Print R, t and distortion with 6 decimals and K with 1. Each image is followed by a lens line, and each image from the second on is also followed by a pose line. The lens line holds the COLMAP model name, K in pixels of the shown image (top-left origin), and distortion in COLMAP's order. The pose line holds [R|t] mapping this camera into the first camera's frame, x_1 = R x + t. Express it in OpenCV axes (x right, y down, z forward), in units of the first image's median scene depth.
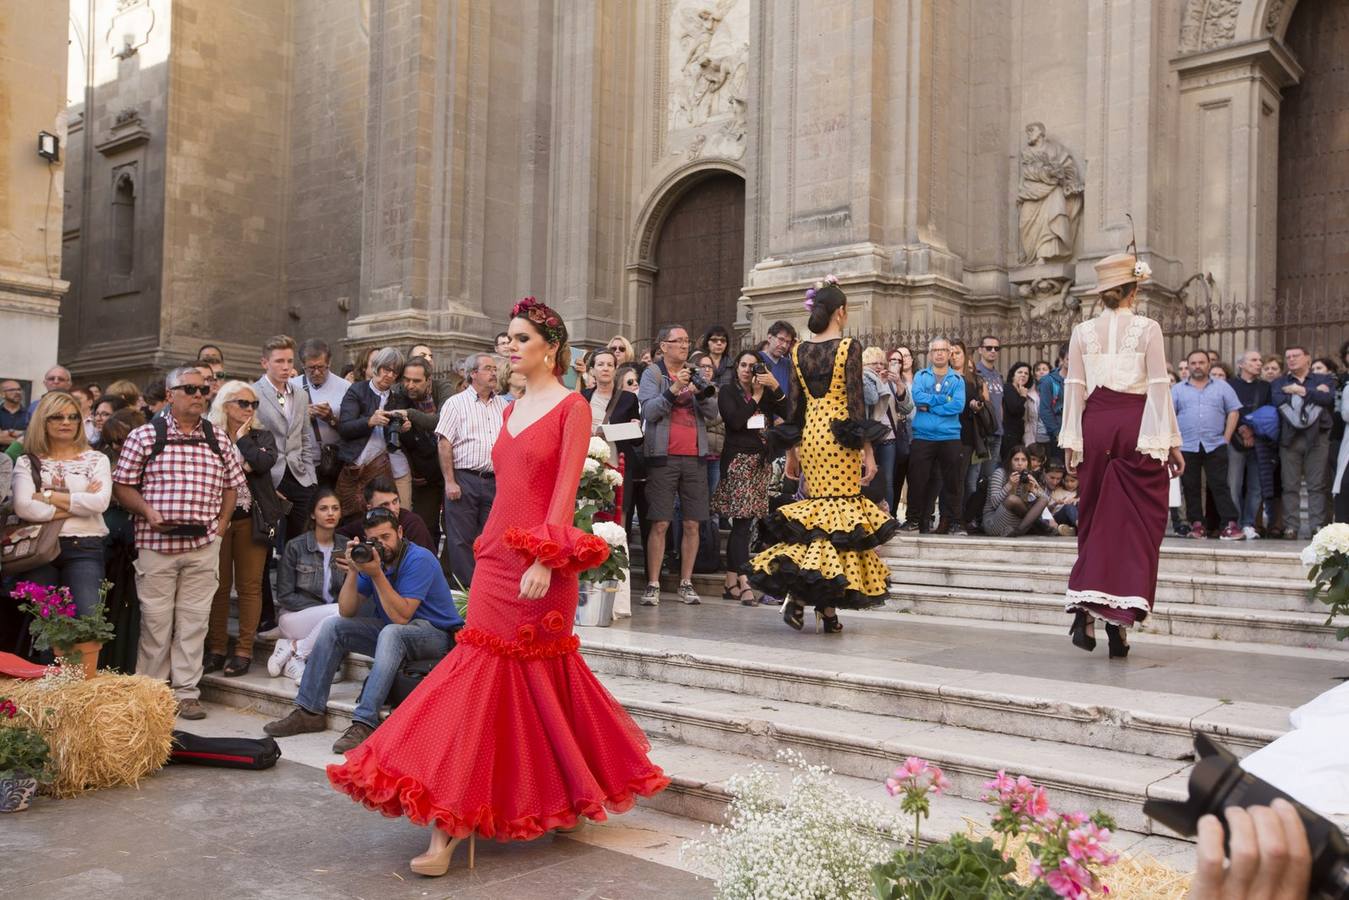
lens RADIAL K [[1192.1, 0, 679.4], [0, 1192.1, 452.5], [0, 0, 1]] dist [0.006472, 0.079820]
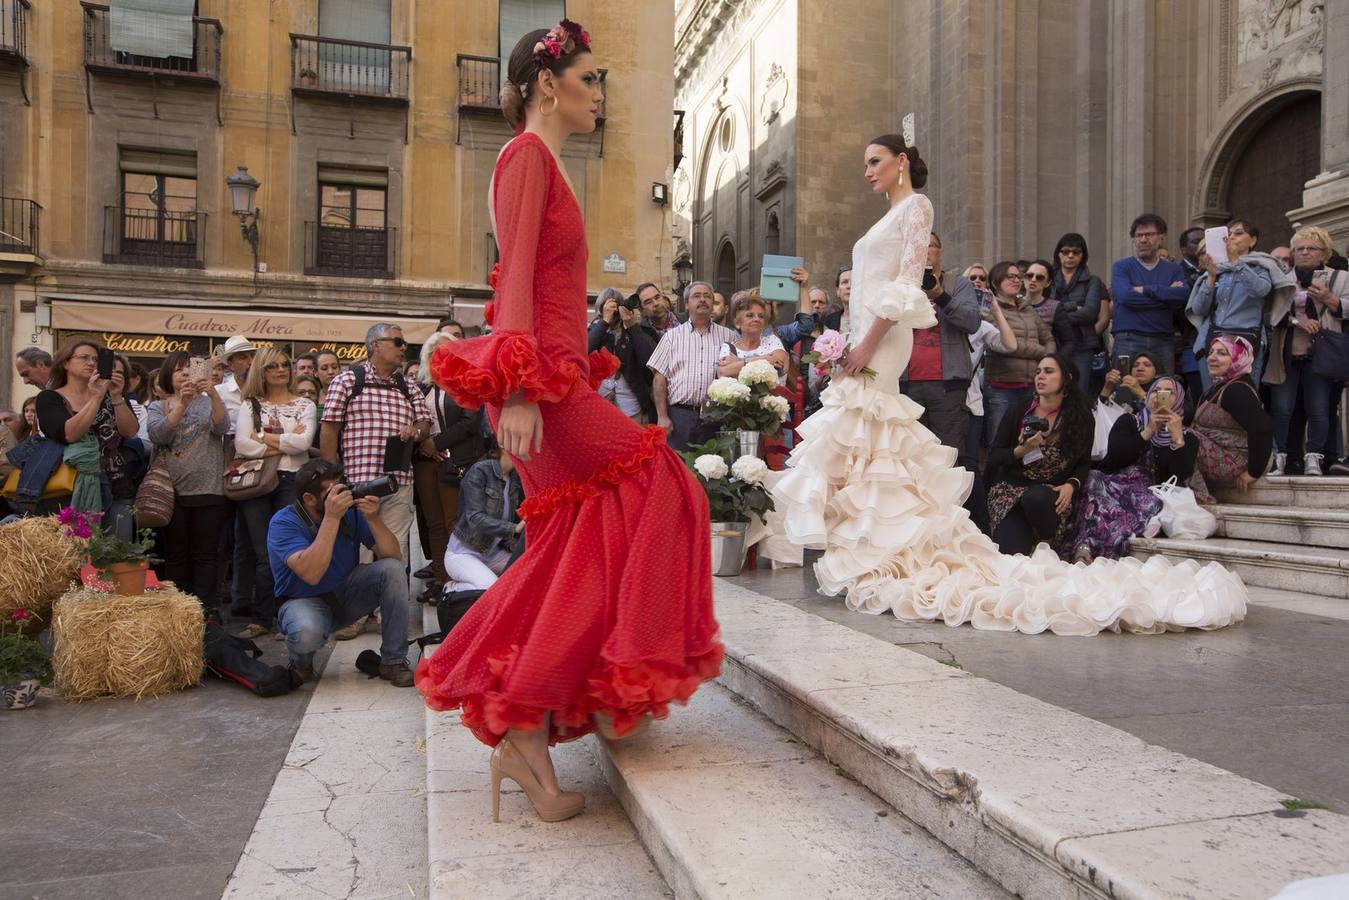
lens RADIAL K [[996.5, 0, 677.1], [0, 996.5, 454.5], [0, 0, 1]] dist [-0.023184, 0.072133]
pose [[0.819102, -0.023778, -0.573155, 0.107128], [0.037363, 0.999230, 0.011942, 0.016371], [0.572430, -0.031196, 0.819360, 0.132665]]
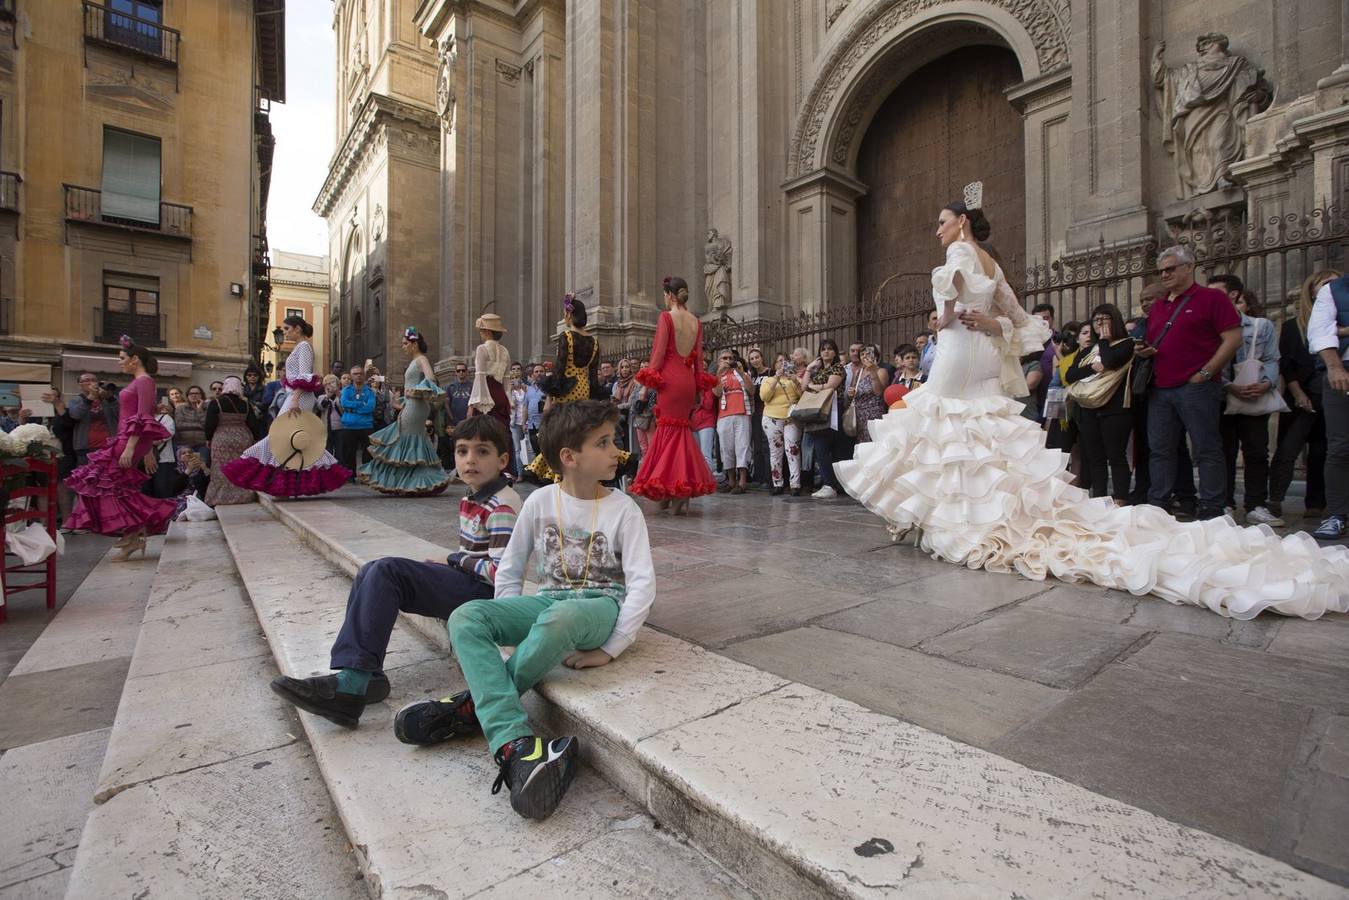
lens RADIAL K [[609.5, 0, 672.4], [0, 609.5, 454.2], [0, 0, 1]] dist [-0.045191, 0.012537]
pose [[0.984307, -0.024529, -0.174750, 0.403230], [0.034180, 0.998039, 0.052431, -0.001733], [0.173121, -0.057581, 0.983216, 0.124649]]
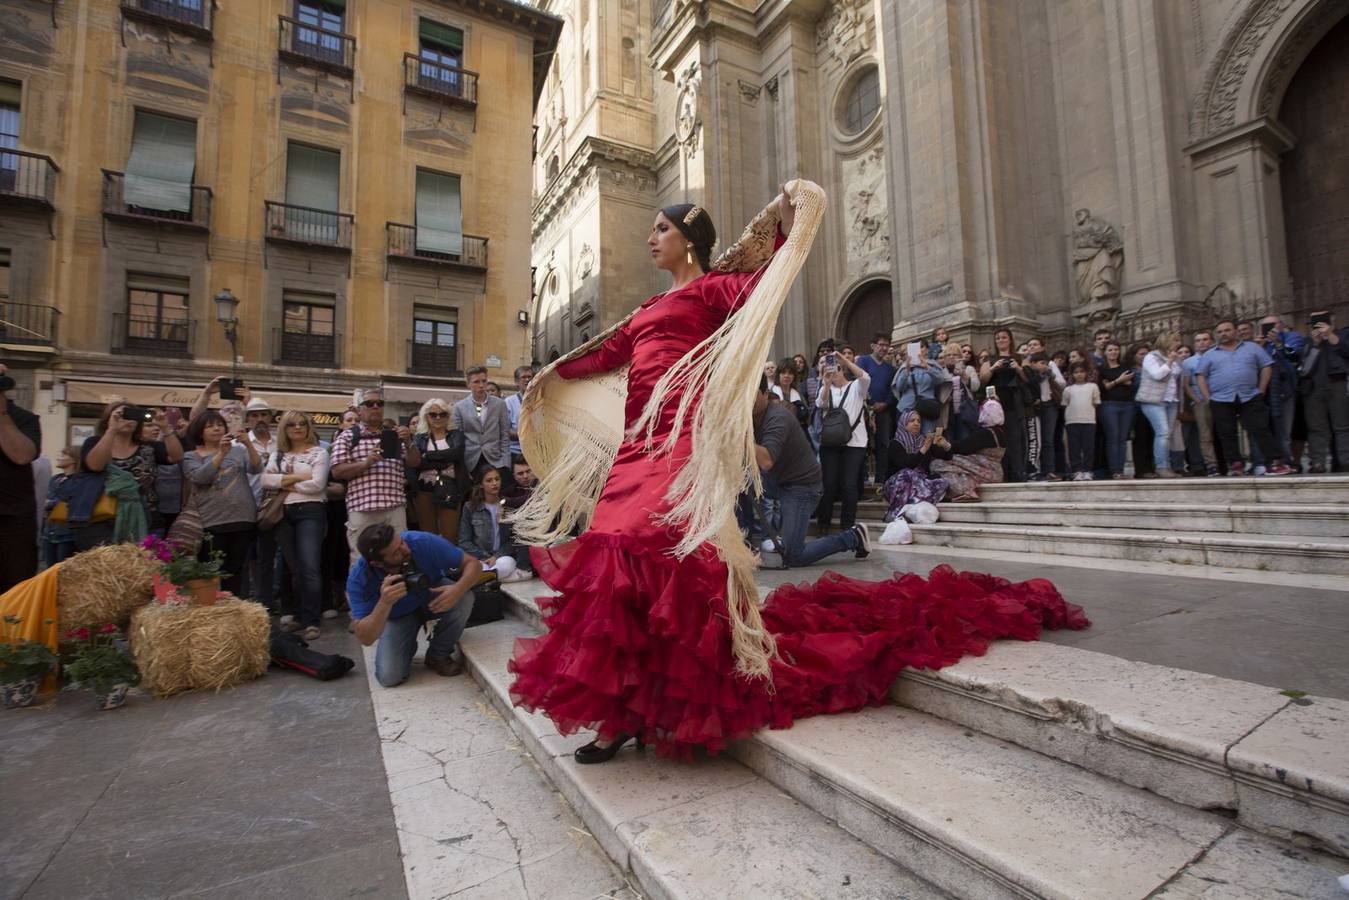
lens RADIAL K [[609.5, 0, 677.4], [0, 609.5, 453.1], [0, 0, 1]] dist [-0.045191, 0.012537]
pose [[0.938012, -0.064463, -0.340555, 0.059475], [0.060067, 0.997919, -0.023447, 0.015648], [0.341358, 0.001537, 0.939932, 0.134829]]
